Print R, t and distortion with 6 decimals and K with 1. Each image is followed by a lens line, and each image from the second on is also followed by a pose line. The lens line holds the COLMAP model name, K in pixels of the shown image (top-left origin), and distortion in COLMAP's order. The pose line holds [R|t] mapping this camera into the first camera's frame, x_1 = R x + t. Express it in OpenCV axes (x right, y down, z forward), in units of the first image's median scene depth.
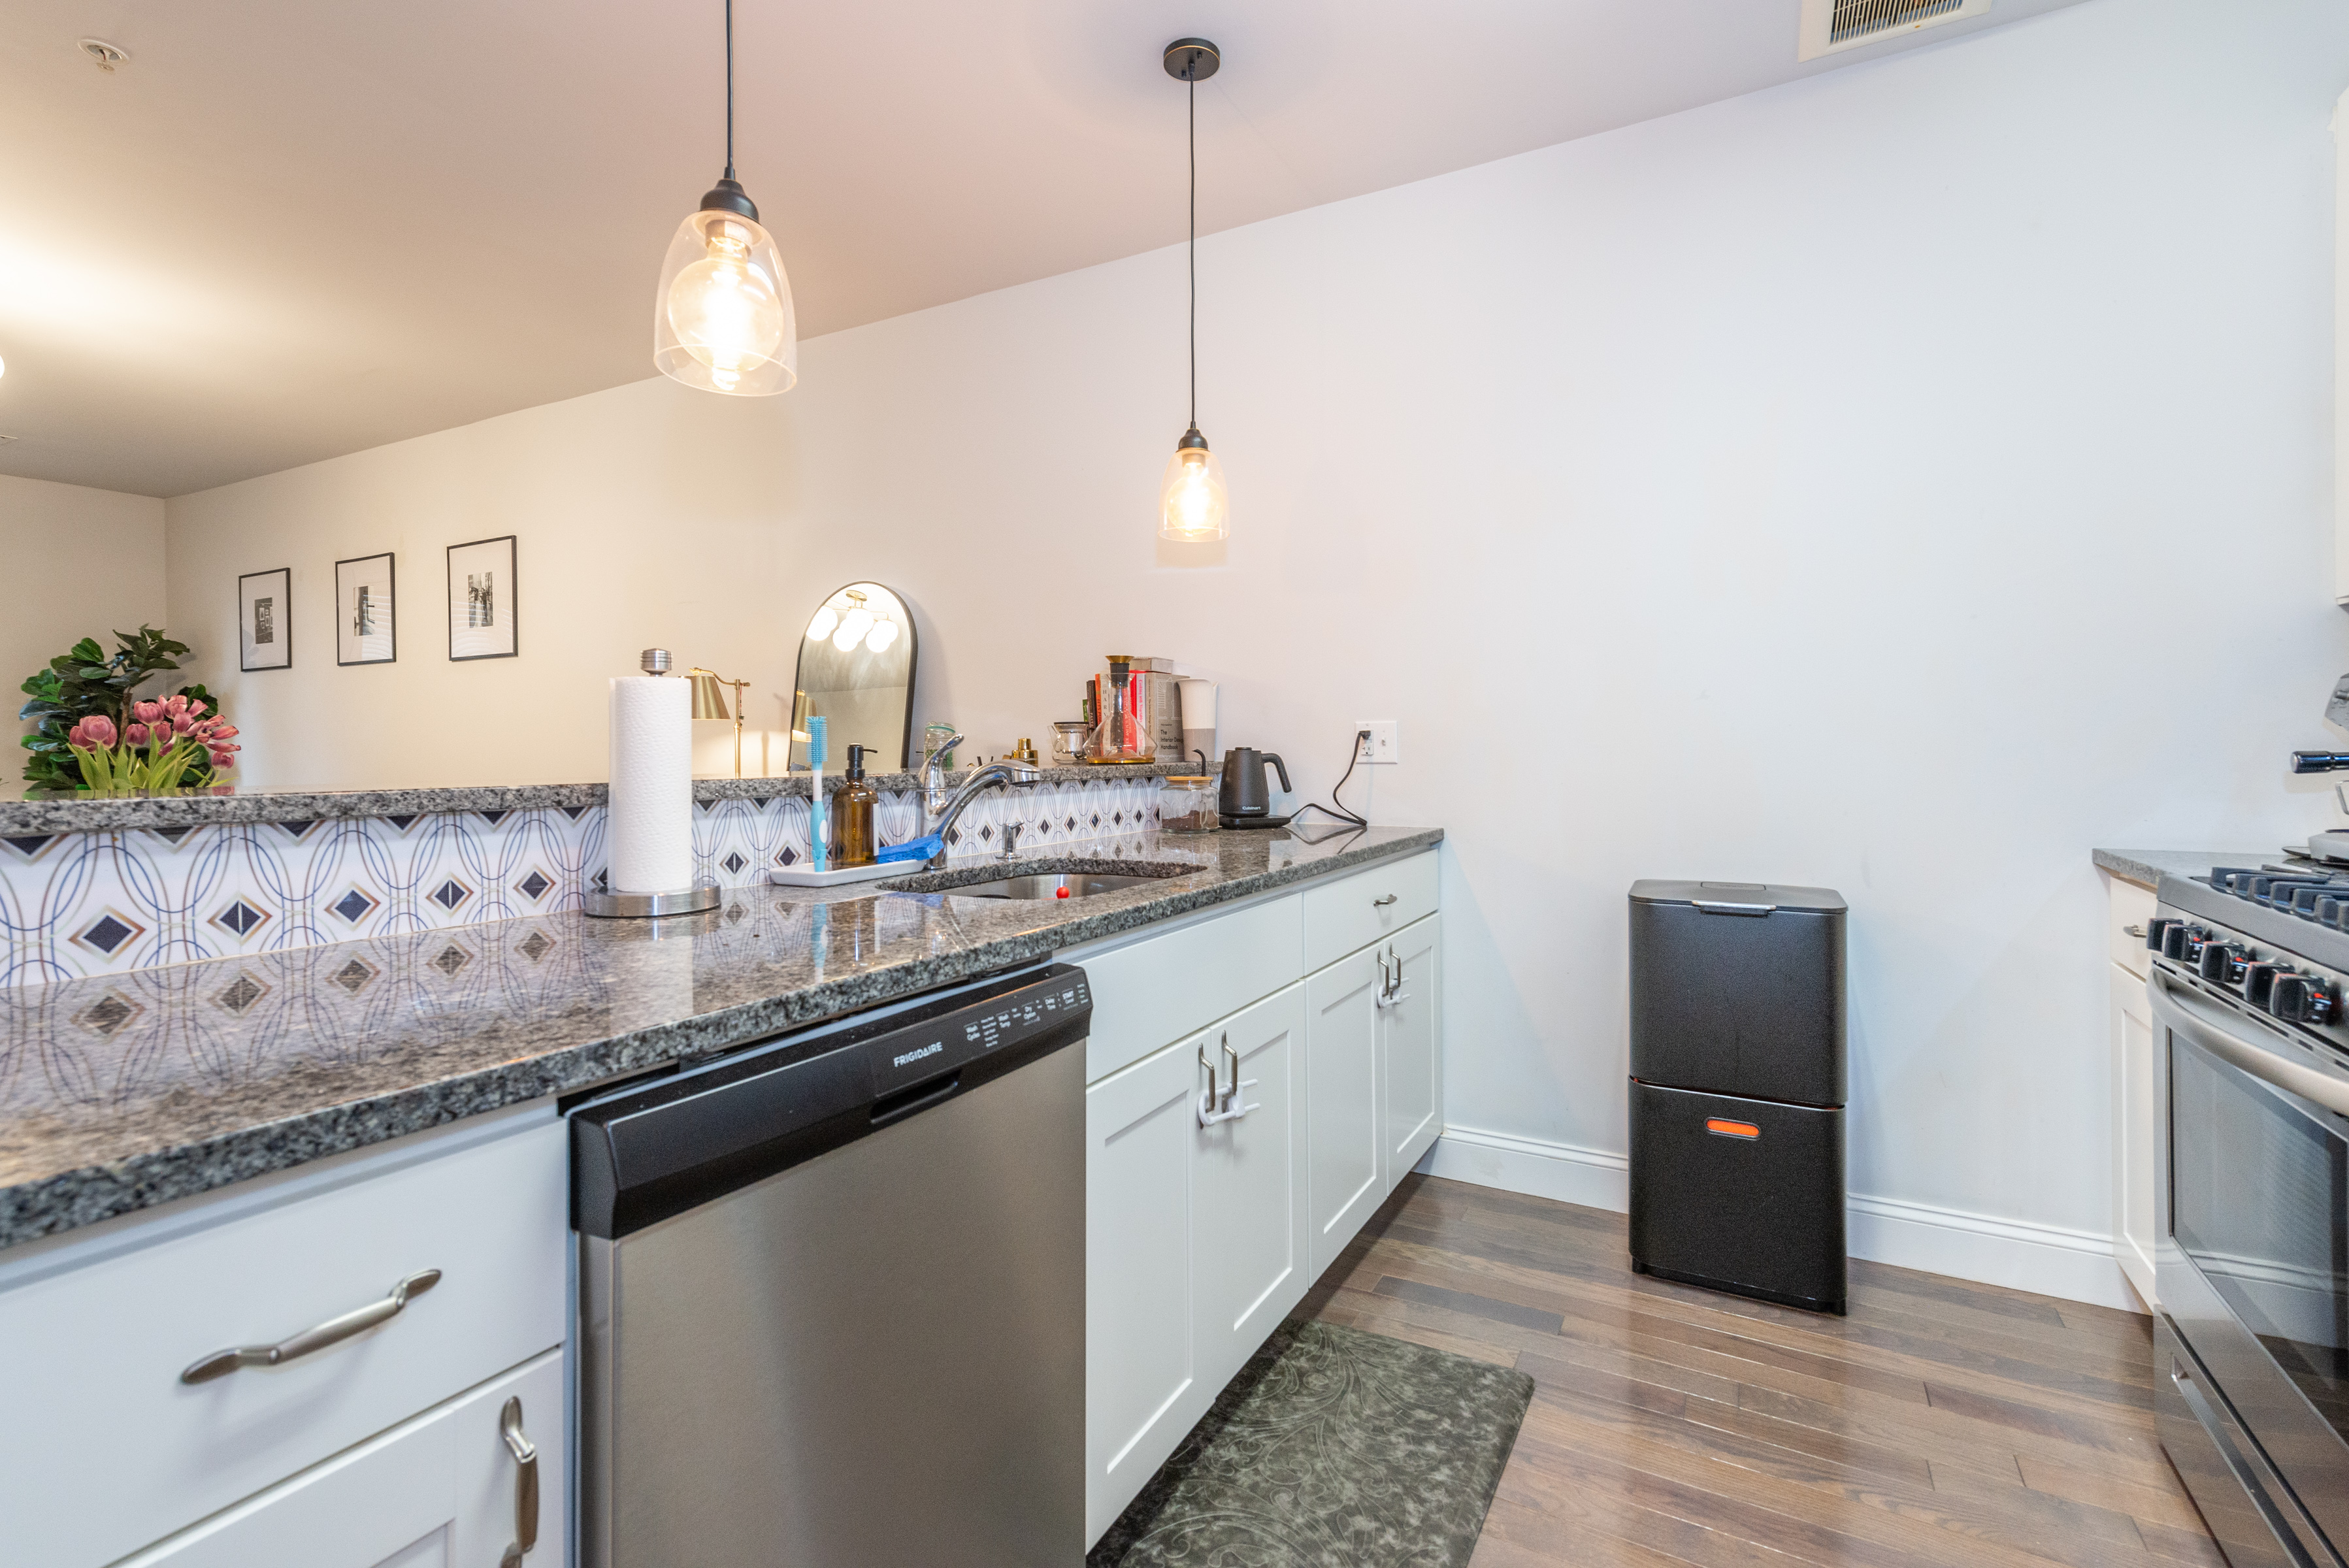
lens RADIAL K [[1060.5, 0, 1173.4], [0, 1060.5, 744.3], [0, 0, 1]] dist [0.016553, -0.006458]
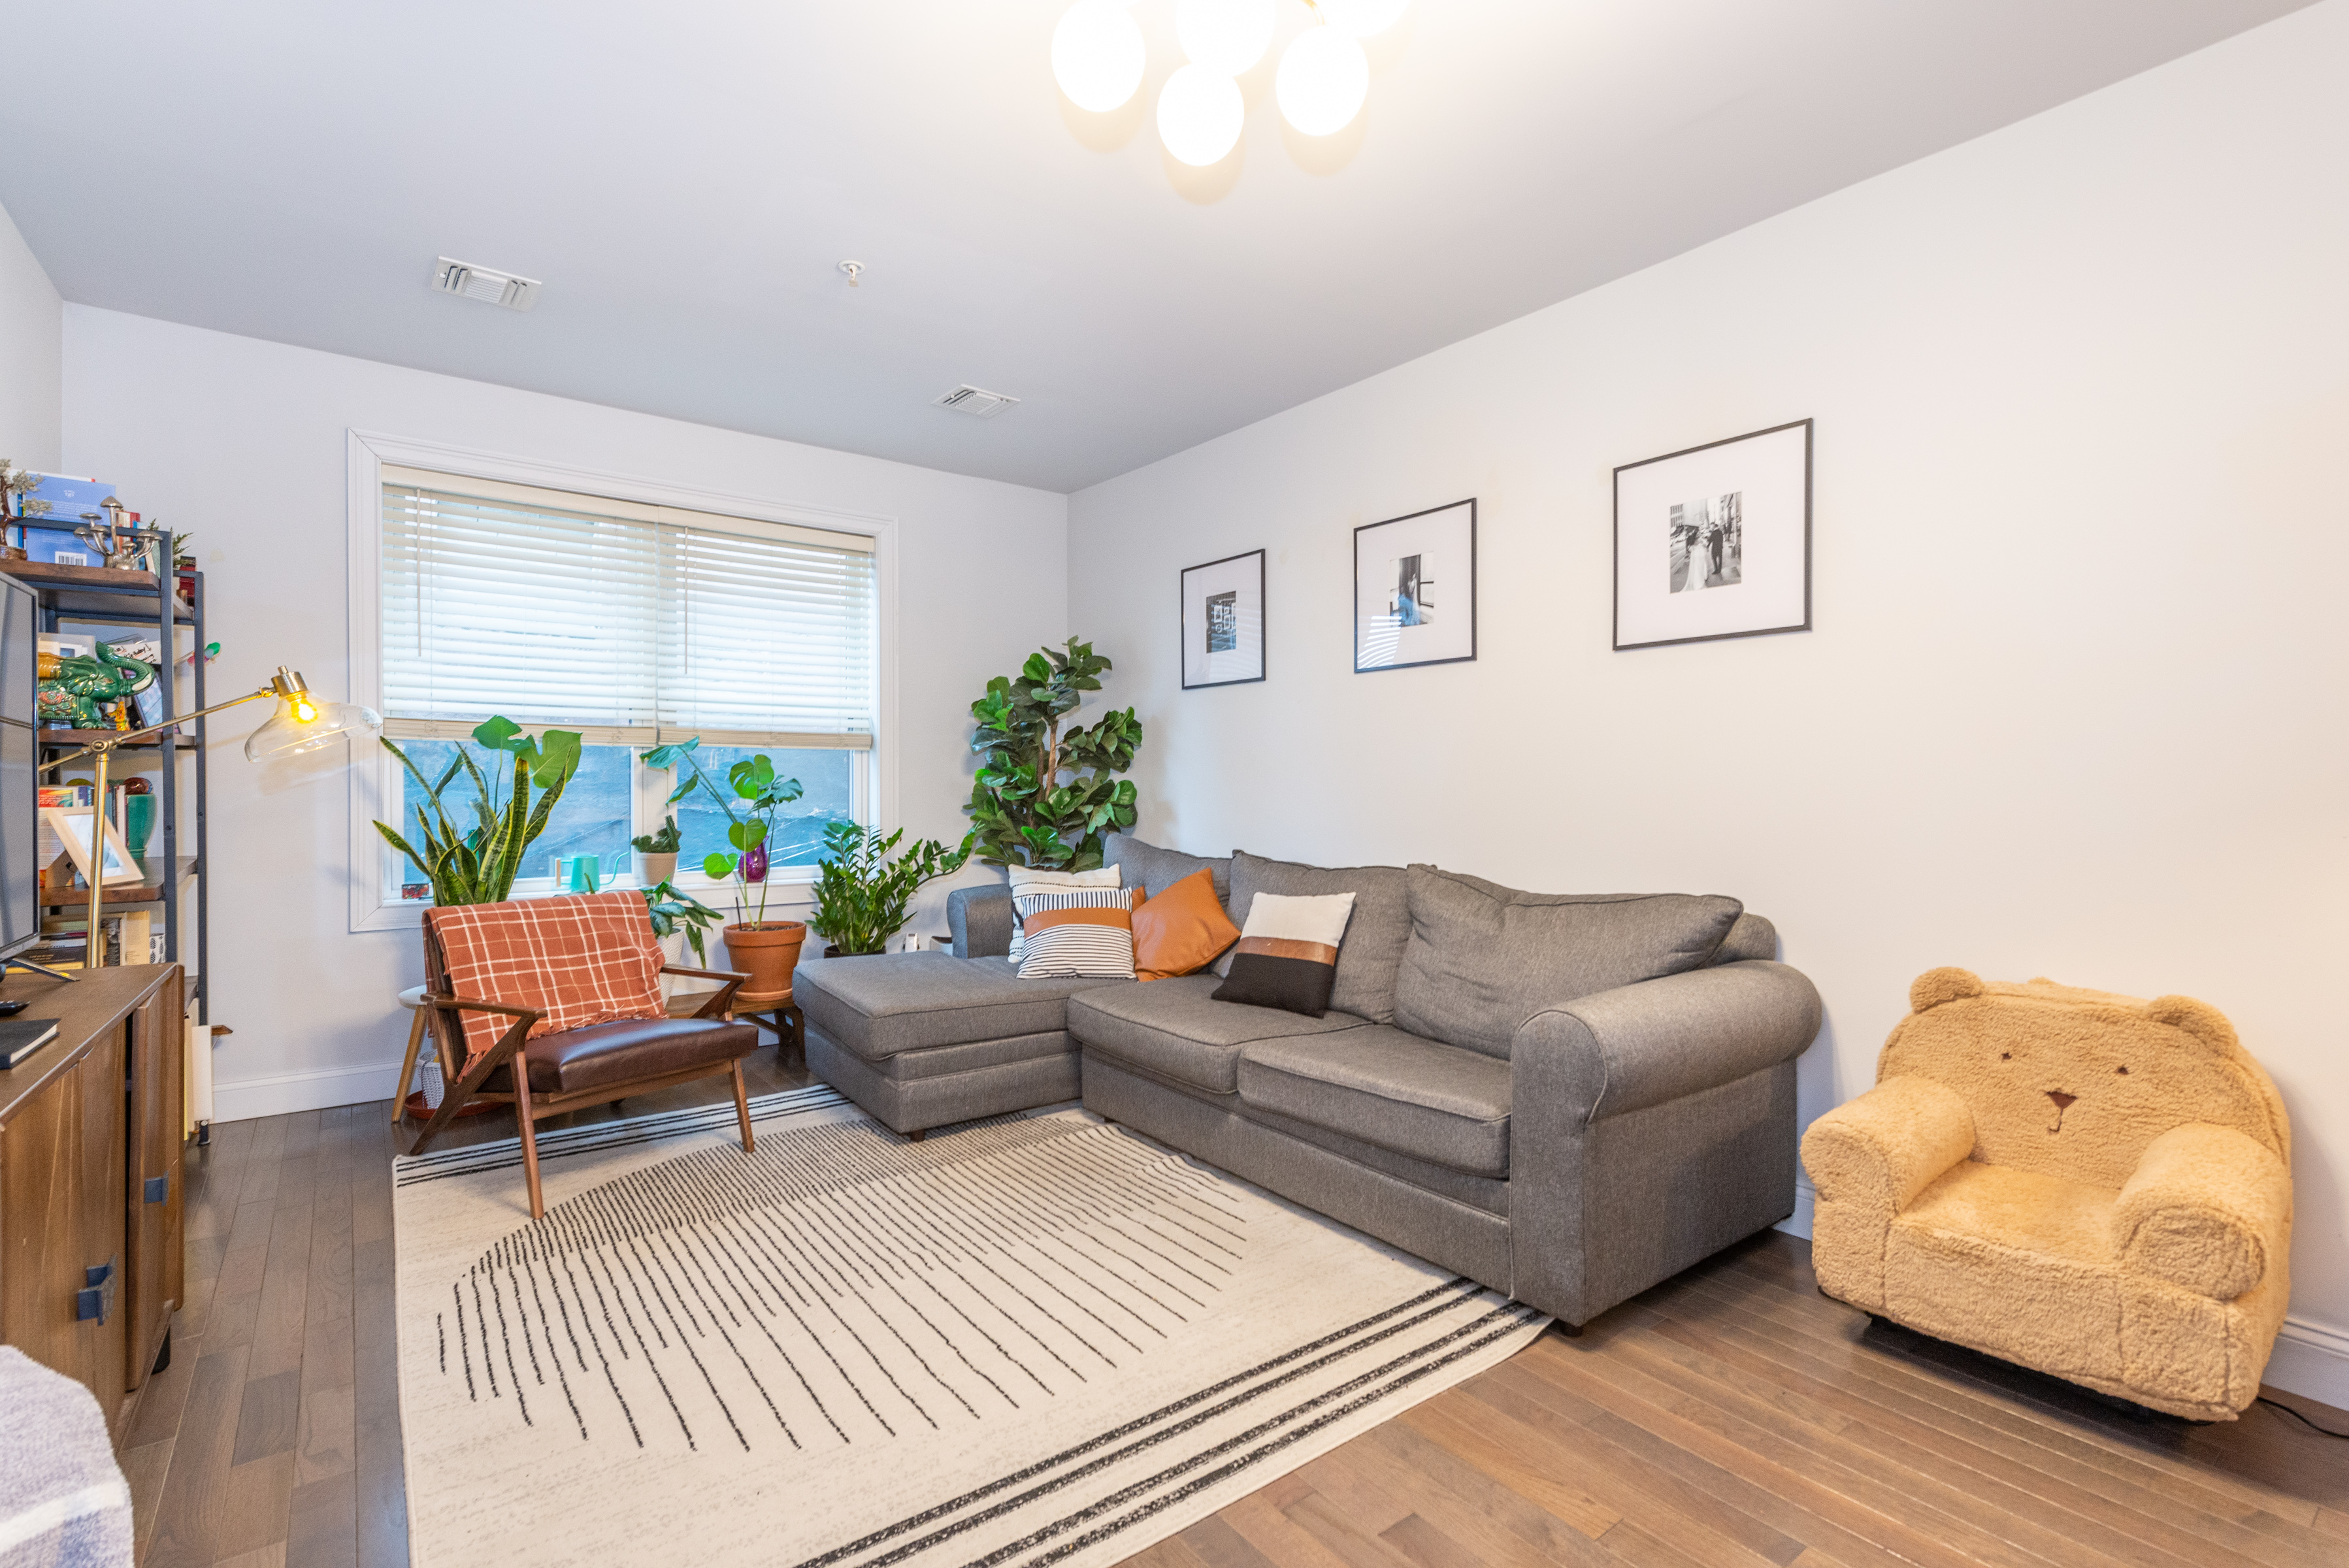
lens RADIAL K [[1071.8, 0, 1183.7], [0, 1071.8, 787.0], [0, 0, 1]] dist [0.020199, -0.012681]
pose [[0.916155, 0.006430, -0.400771, -1.851795], [-0.002900, 0.999951, 0.009415, -0.007810], [0.400813, -0.007464, 0.916130, 0.892887]]
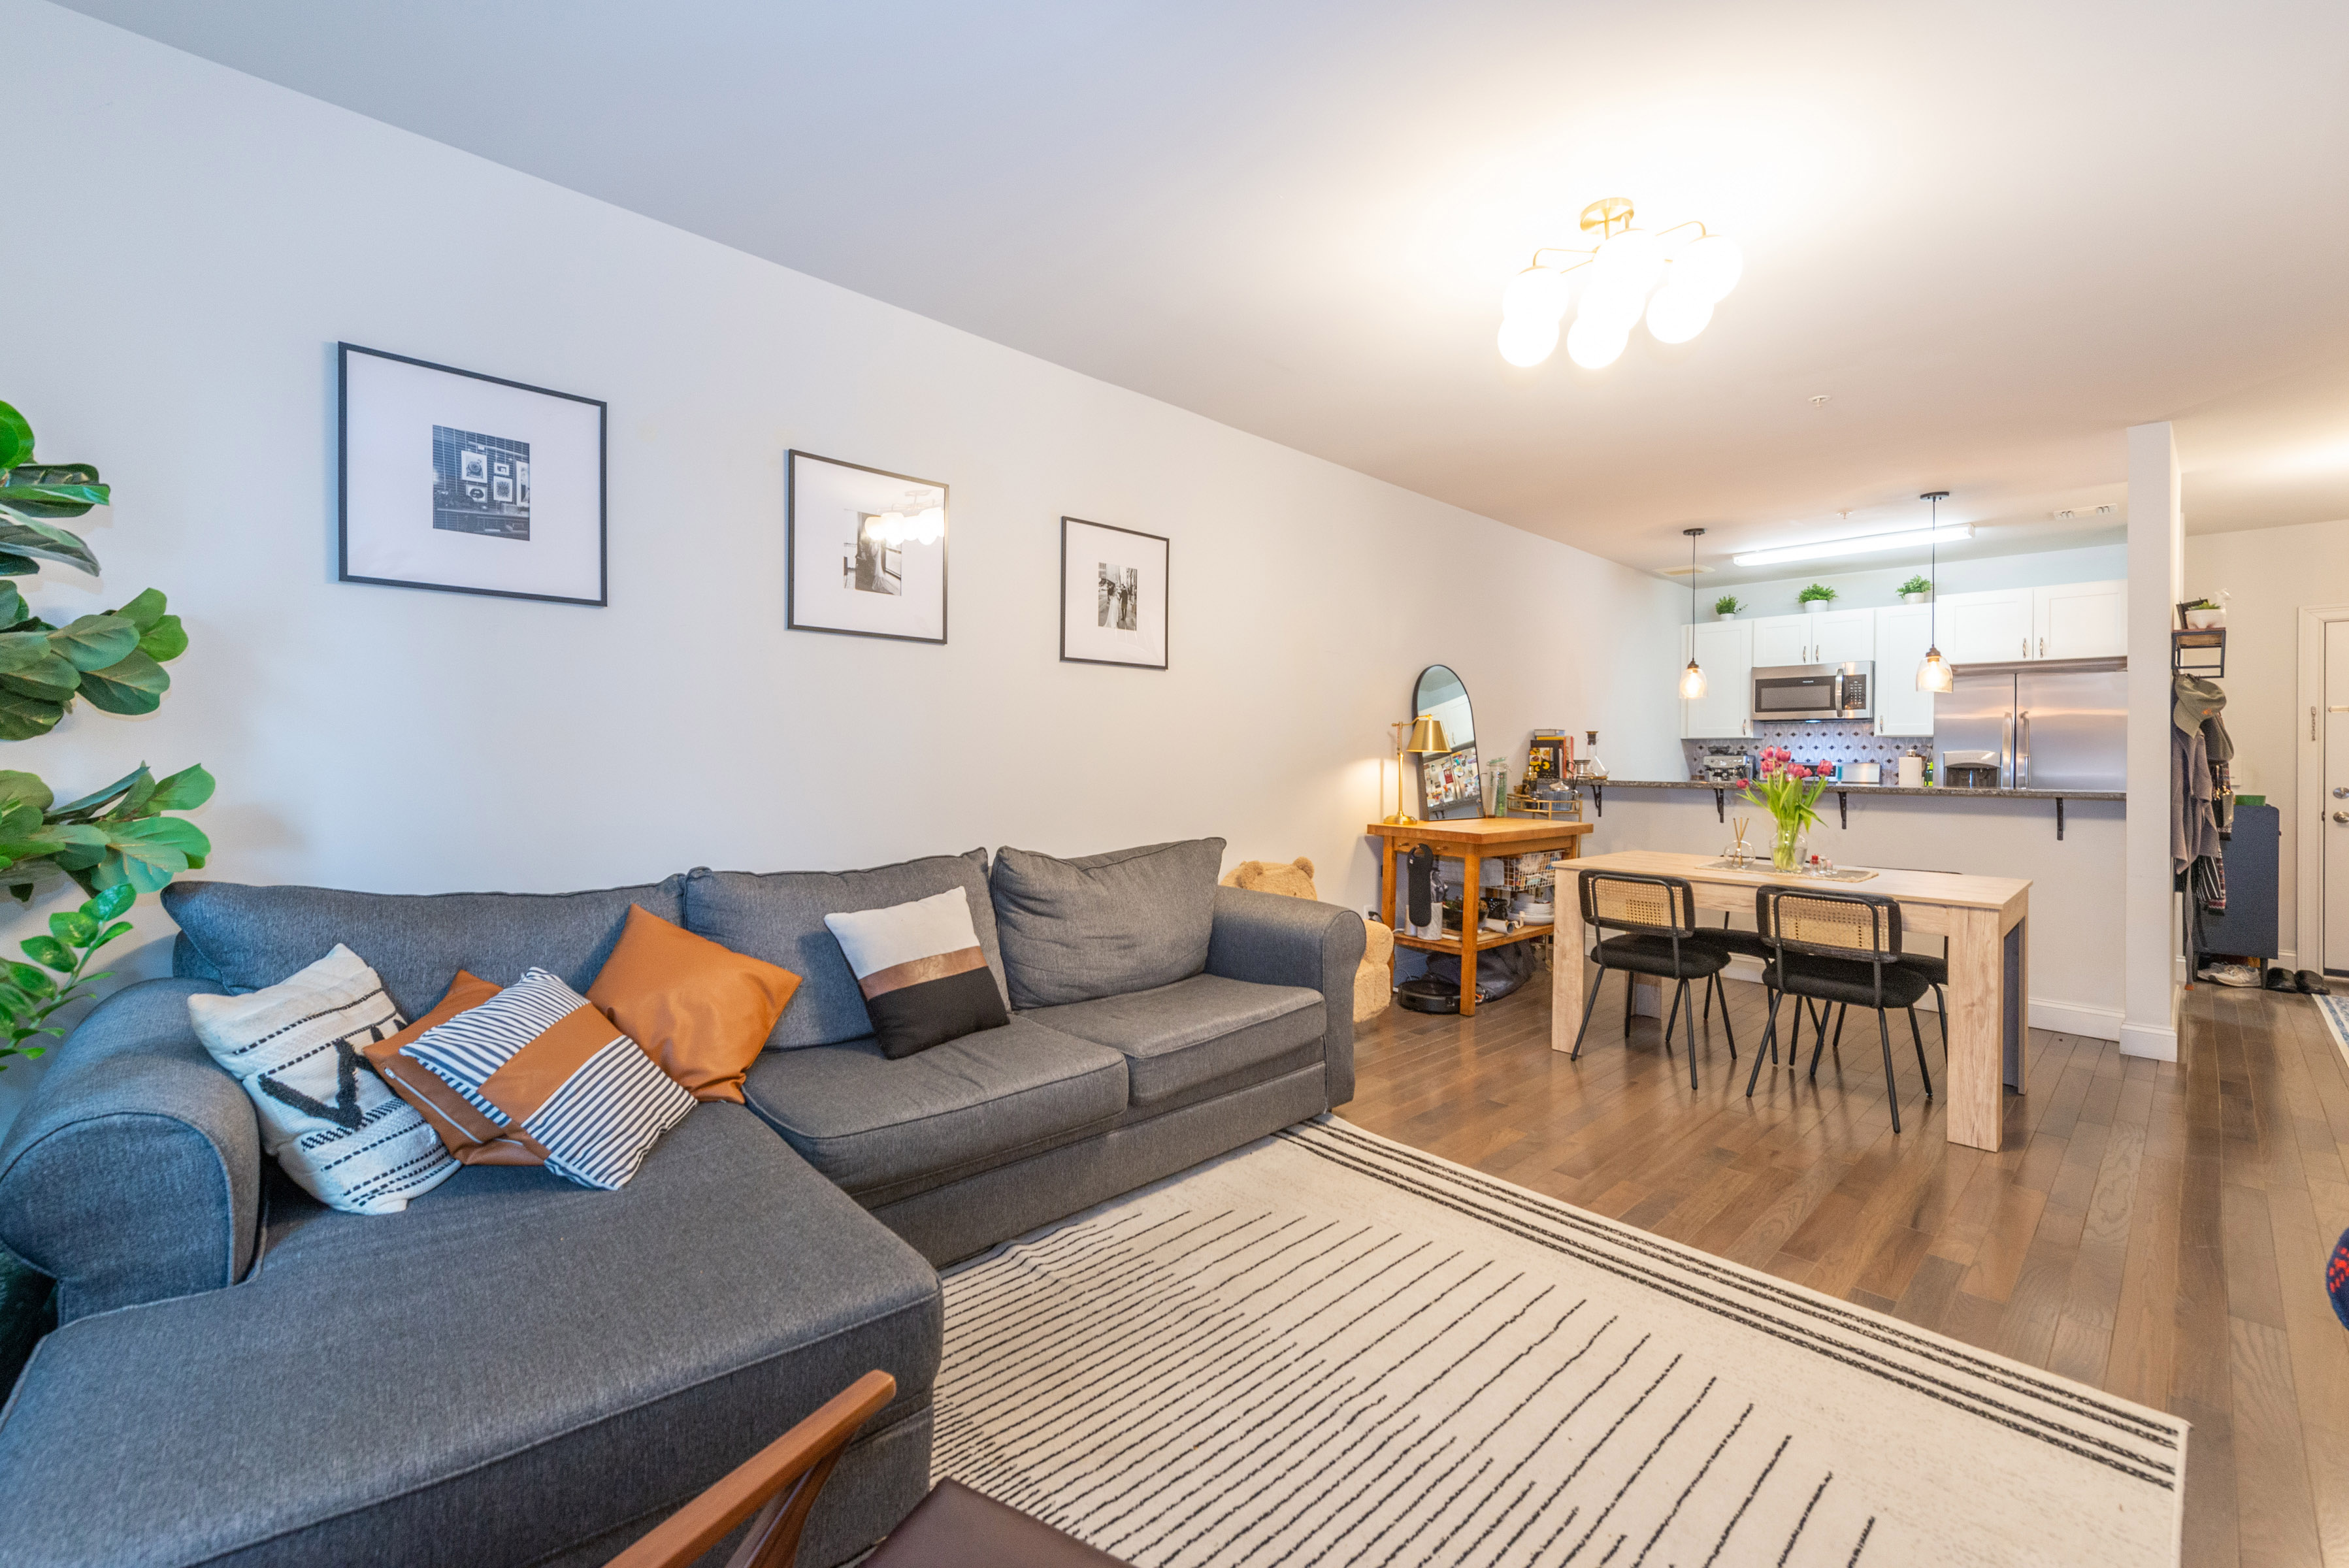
lens RADIAL K [[979.6, 0, 1153.1], [0, 979.6, 758.3], [0, 0, 1]] dist [0.014915, -0.006416]
pose [[0.311155, 0.004527, 0.950348, -3.809712], [-0.013911, 0.999903, -0.000208, -0.016512], [-0.950257, -0.013155, 0.311188, 1.996498]]
